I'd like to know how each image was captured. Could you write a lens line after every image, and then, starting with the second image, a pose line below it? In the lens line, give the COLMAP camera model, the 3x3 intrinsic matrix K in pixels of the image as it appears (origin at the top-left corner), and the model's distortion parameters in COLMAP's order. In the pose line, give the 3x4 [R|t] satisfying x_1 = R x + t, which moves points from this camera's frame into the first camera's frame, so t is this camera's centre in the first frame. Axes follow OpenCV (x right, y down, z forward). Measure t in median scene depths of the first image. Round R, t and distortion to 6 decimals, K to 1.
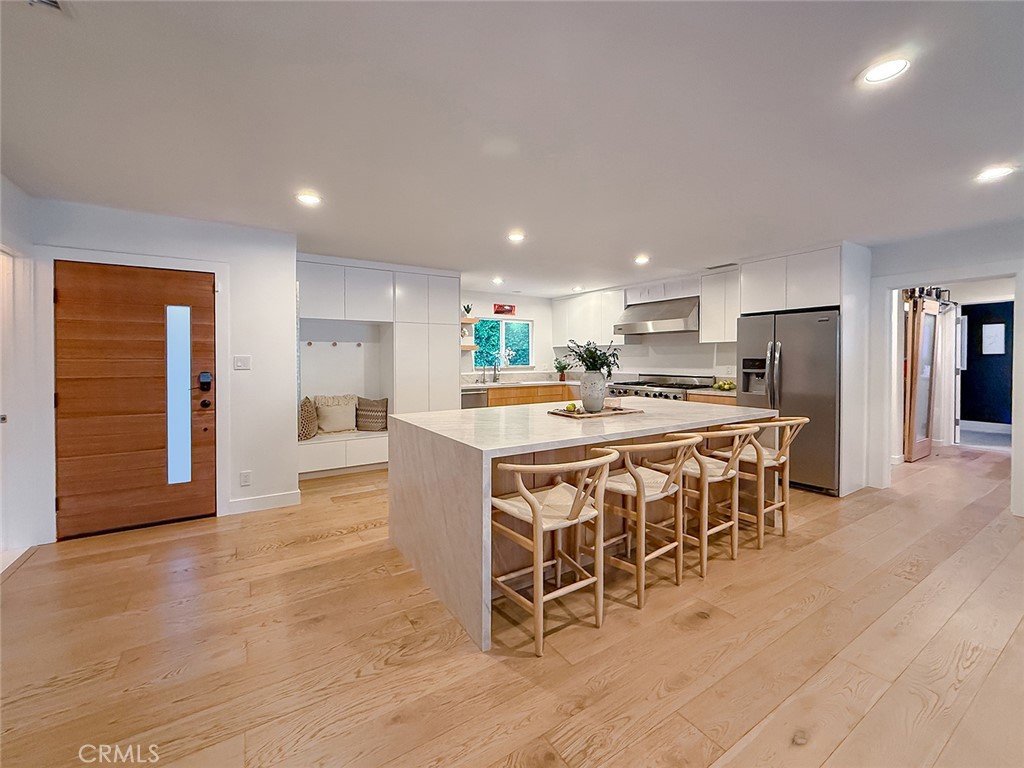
lens RADIAL K [[424.0, 0, 526.1], [0, 424.0, 366.2], [0, 0, 1]] dist [0.000896, -0.000094]
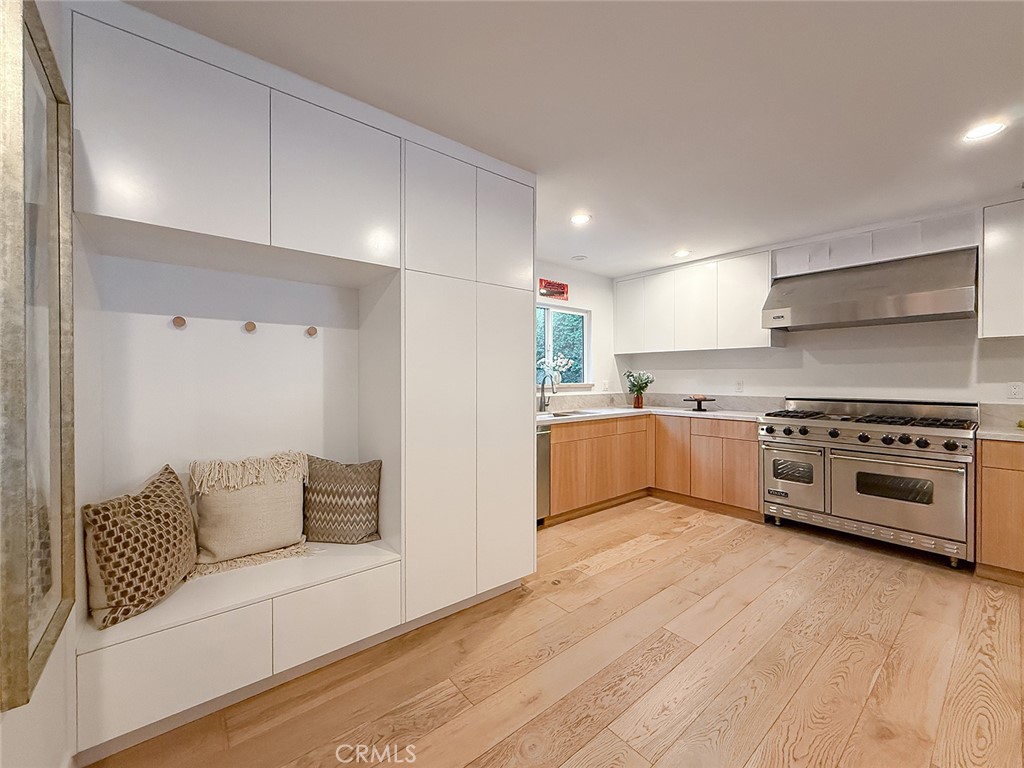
lens RADIAL K [[435.0, 0, 496.4], [0, 435.0, 384.8], [0, 0, 1]] dist [0.001209, 0.000728]
pose [[0.998528, 0.000251, 0.054232, -0.236661], [-0.000180, 0.999999, -0.001312, 0.003039], [-0.054233, 0.001300, 0.998527, 0.566873]]
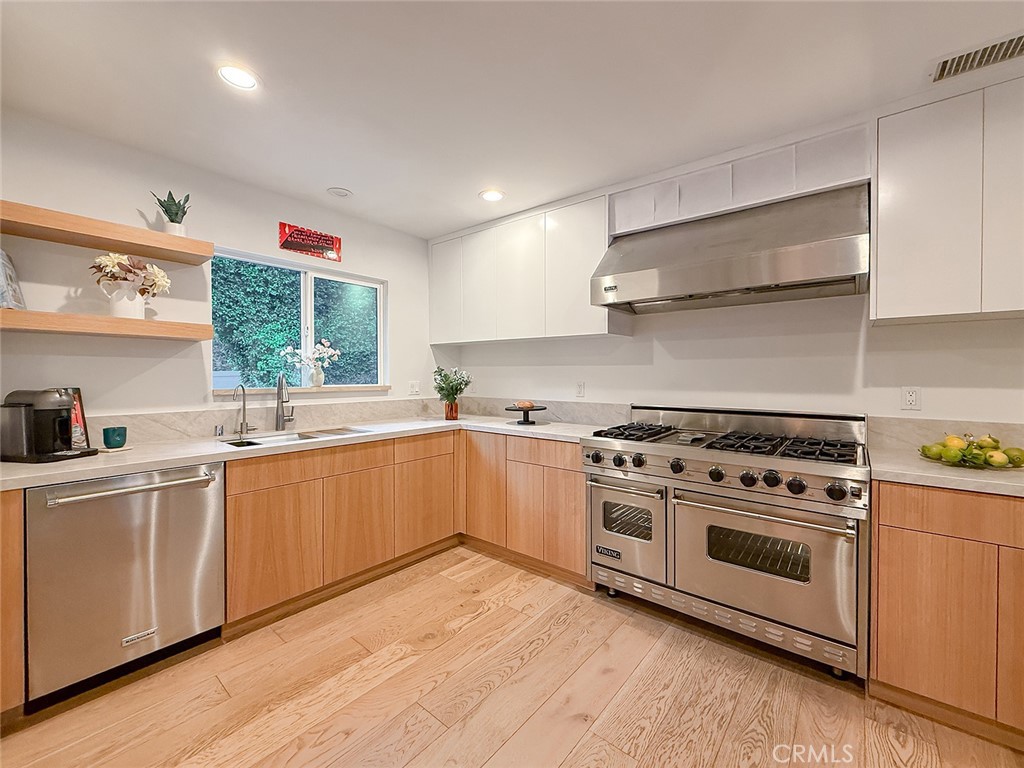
lens RADIAL K [[418.9, 0, 512.0], [0, 418.9, 384.0], [0, 0, 1]] dist [0.000978, 0.000292]
pose [[0.972010, -0.001291, 0.234936, 0.065544], [0.000221, 0.999989, 0.004580, -0.005921], [-0.234939, -0.004400, 0.972000, 0.847066]]
